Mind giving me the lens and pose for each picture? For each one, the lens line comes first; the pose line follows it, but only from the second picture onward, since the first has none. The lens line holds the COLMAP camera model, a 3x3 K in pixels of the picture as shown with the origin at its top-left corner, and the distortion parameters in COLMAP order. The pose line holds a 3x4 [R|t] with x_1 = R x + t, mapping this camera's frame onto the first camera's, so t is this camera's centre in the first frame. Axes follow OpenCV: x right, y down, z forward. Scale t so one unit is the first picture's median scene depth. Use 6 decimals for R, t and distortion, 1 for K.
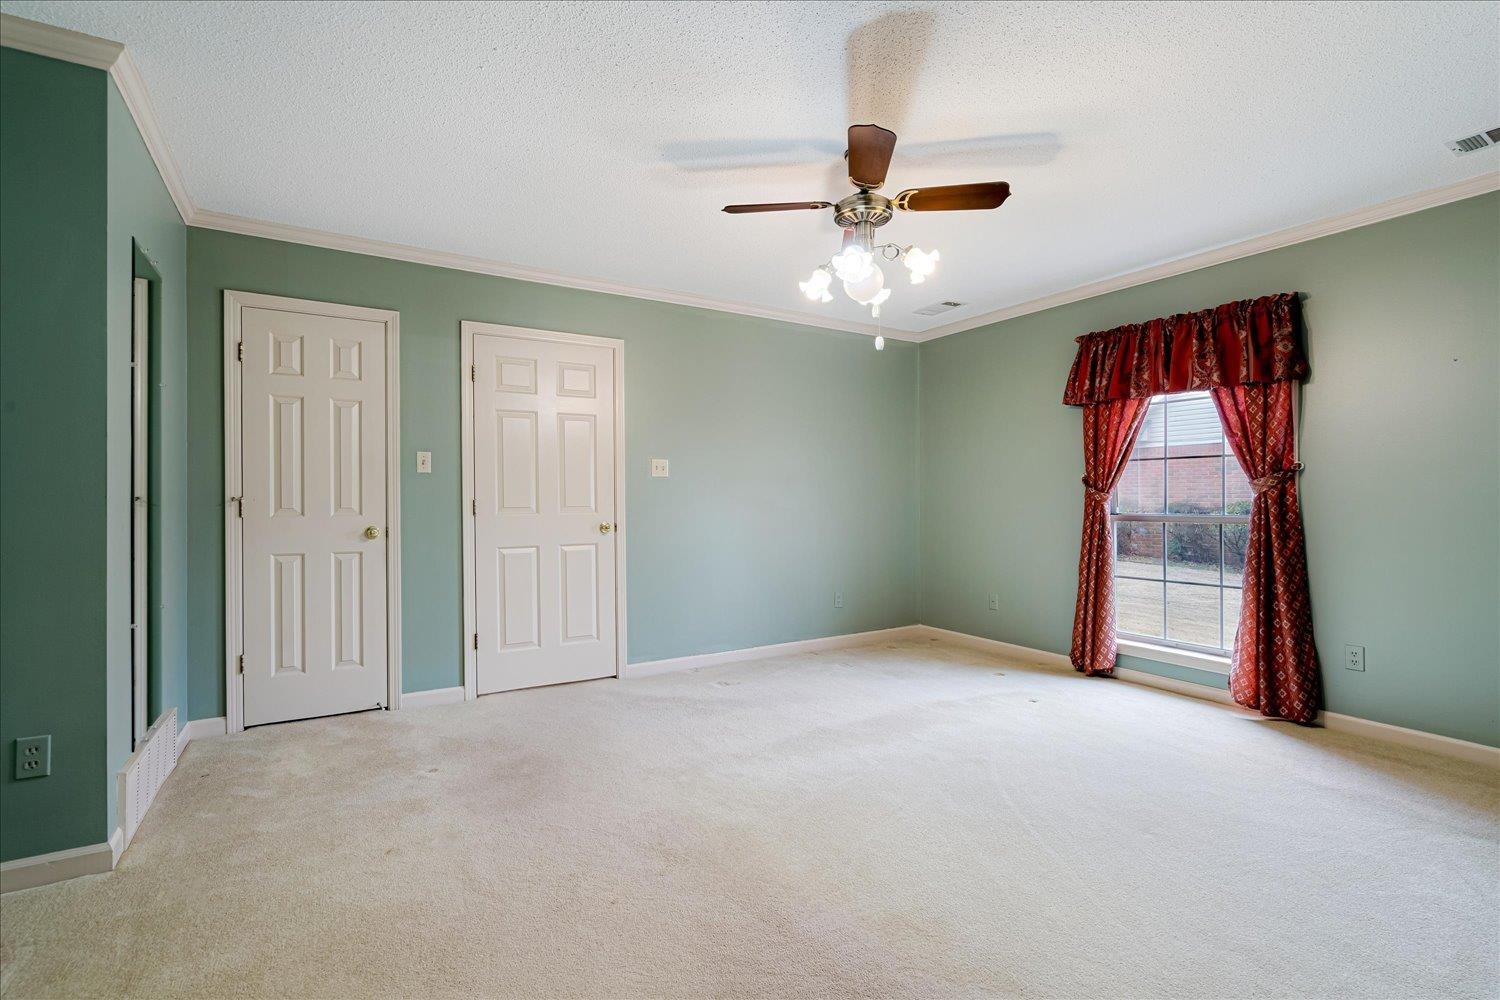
lens RADIAL K [[742.9, 0, 750.0], [0, 742.9, 500.0], [0, 0, 1]] dist [0.000276, 0.000771]
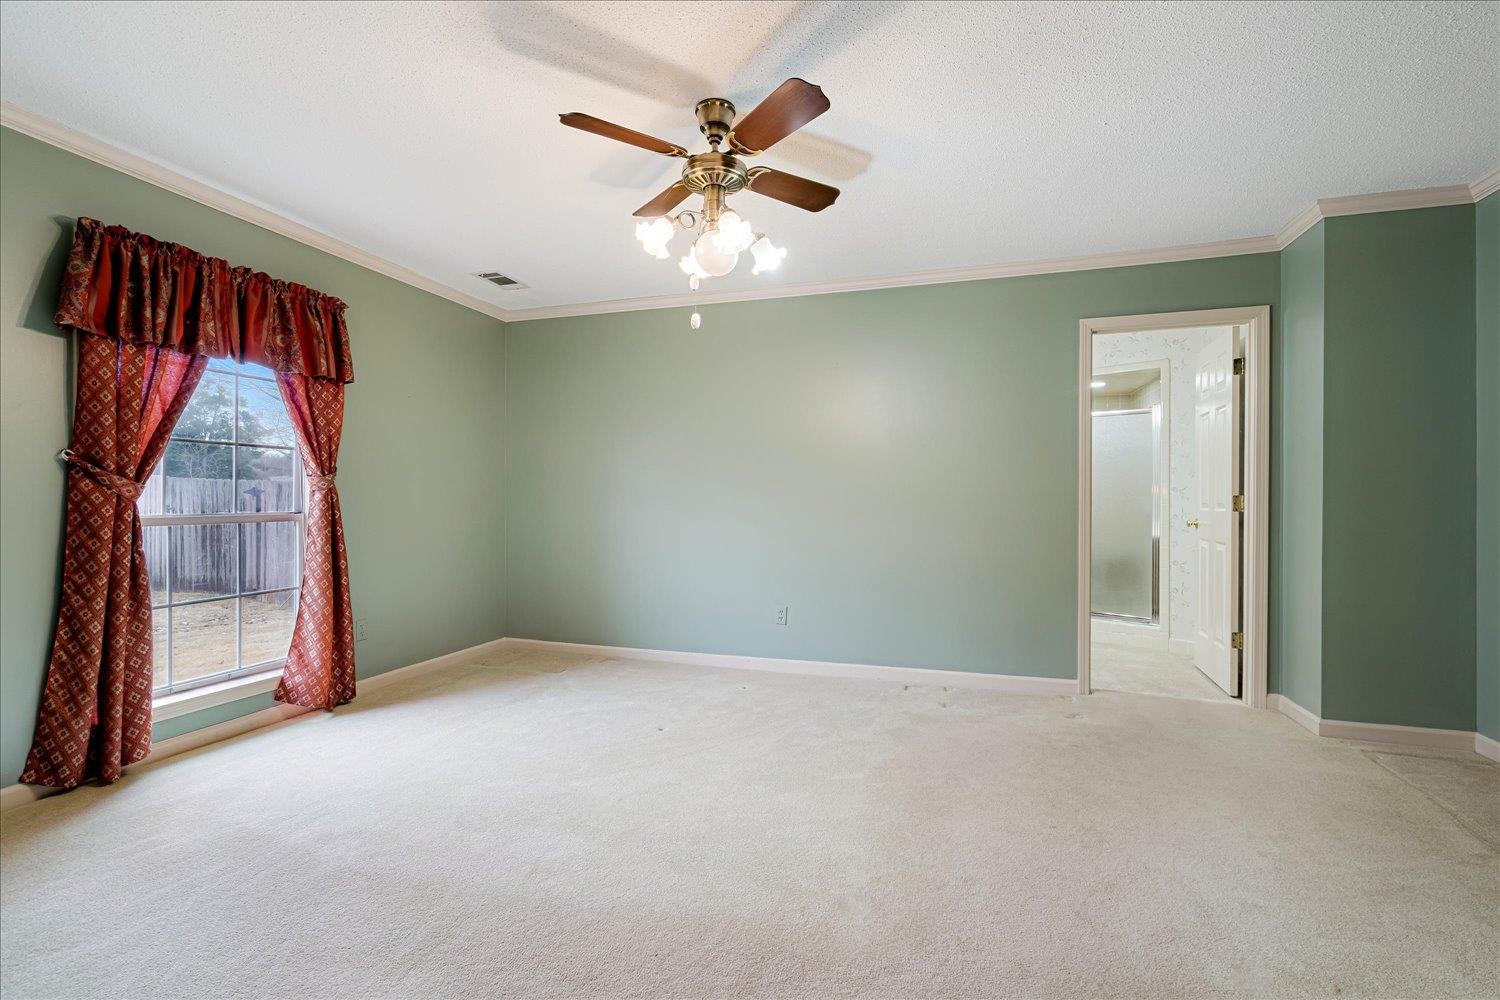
lens RADIAL K [[742.9, 0, 750.0], [0, 742.9, 500.0], [0, 0, 1]] dist [0.000276, 0.000771]
pose [[-0.685321, 0.003315, 0.728233, -0.428317], [0.007232, 0.999971, 0.002254, 0.007949], [-0.728205, 0.006812, -0.685325, 1.254971]]
